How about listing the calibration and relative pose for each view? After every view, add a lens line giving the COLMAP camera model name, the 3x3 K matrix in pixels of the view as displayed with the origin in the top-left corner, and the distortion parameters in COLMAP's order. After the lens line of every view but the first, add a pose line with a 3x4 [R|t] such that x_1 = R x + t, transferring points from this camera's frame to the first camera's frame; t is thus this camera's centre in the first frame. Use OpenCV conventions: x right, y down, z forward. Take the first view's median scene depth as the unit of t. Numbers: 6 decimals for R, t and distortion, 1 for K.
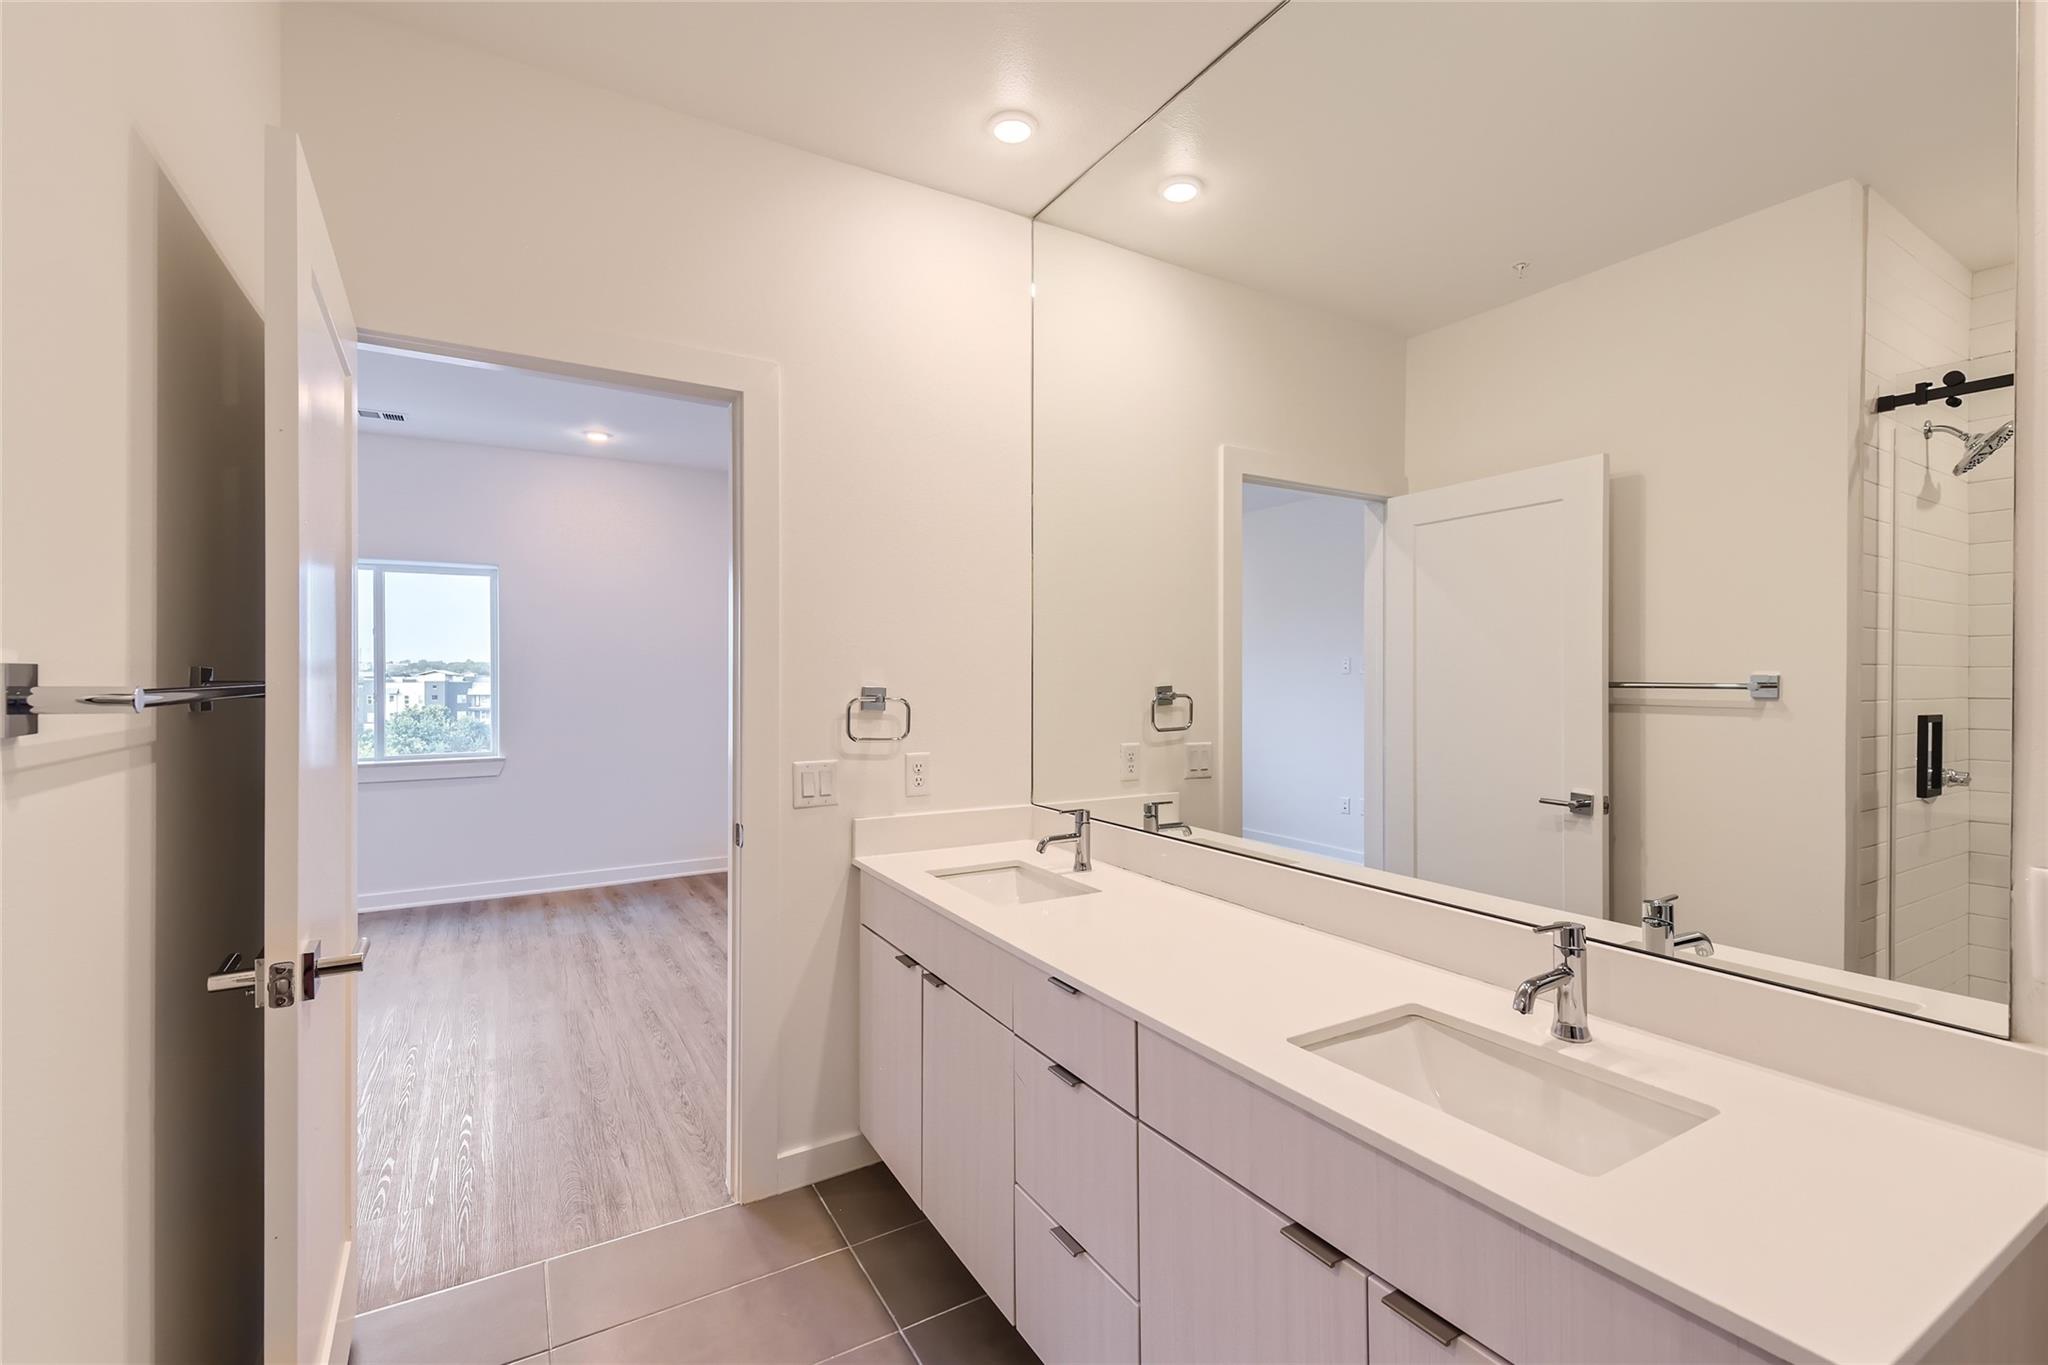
lens RADIAL K [[898.4, 0, 1038.3], [0, 898.4, 682.0], [0, 0, 1]] dist [0.015160, -0.001761]
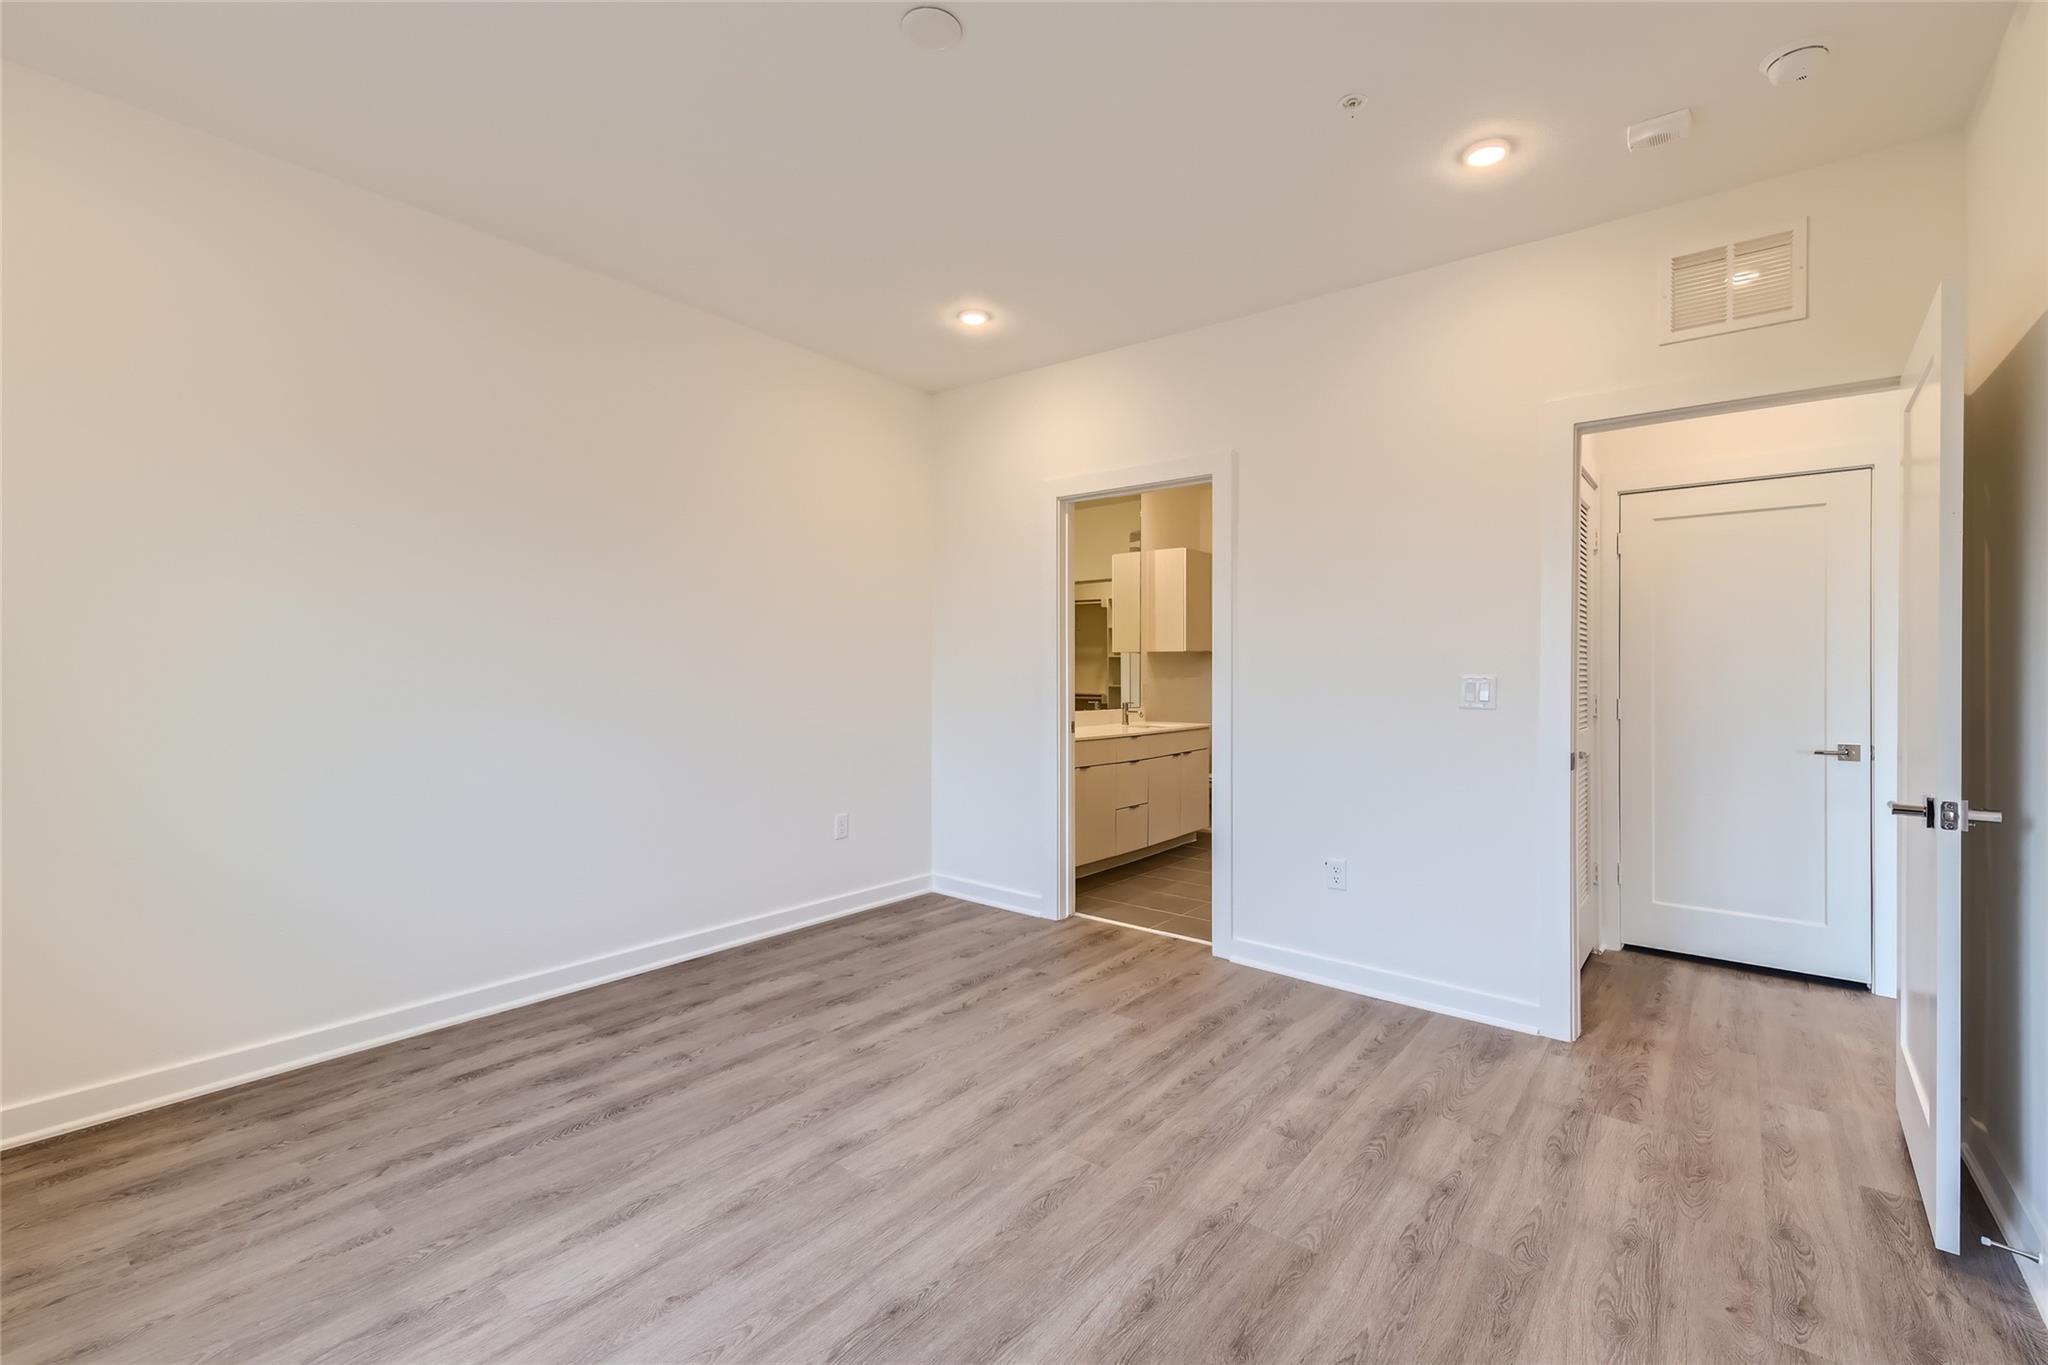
lens RADIAL K [[873.5, 0, 1035.0], [0, 873.5, 673.6], [0, 0, 1]] dist [0.007591, -0.001445]
pose [[-0.350446, -0.004588, 0.936572, -1.981680], [0.001987, 0.999982, 0.005642, 0.044761], [-0.936581, 0.003838, -0.350431, 1.668312]]
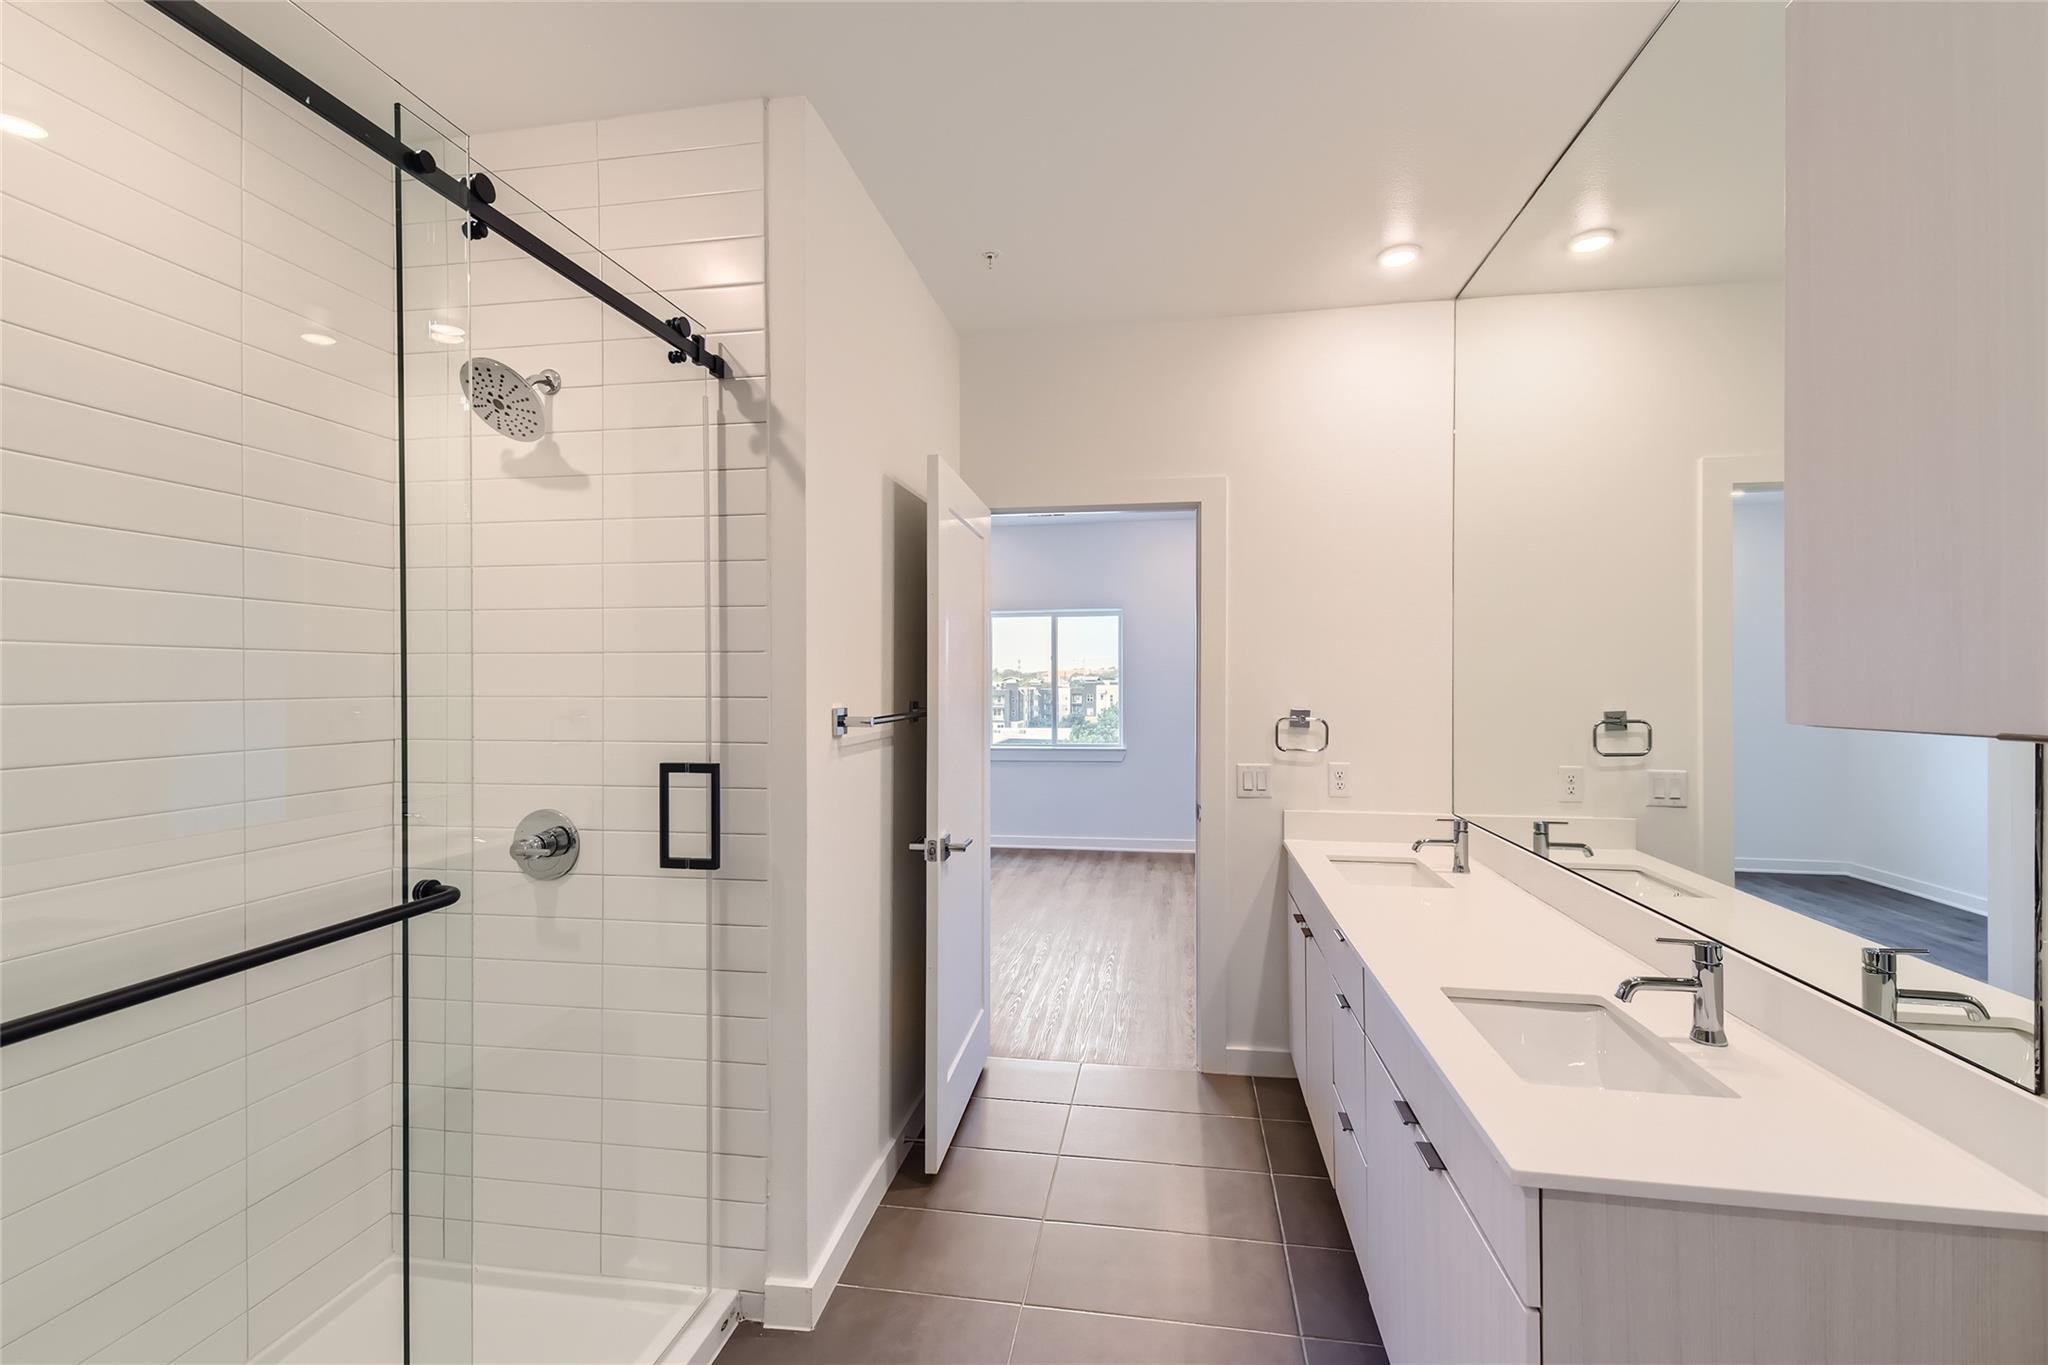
lens RADIAL K [[873.5, 0, 1024.8], [0, 873.5, 673.6], [0, 0, 1]] dist [0.007591, -0.001445]
pose [[0.756809, -0.006833, -0.653600, 0.352947], [-0.000638, 0.999937, -0.011192, -0.032959], [0.653635, 0.008887, 0.756757, -0.220818]]
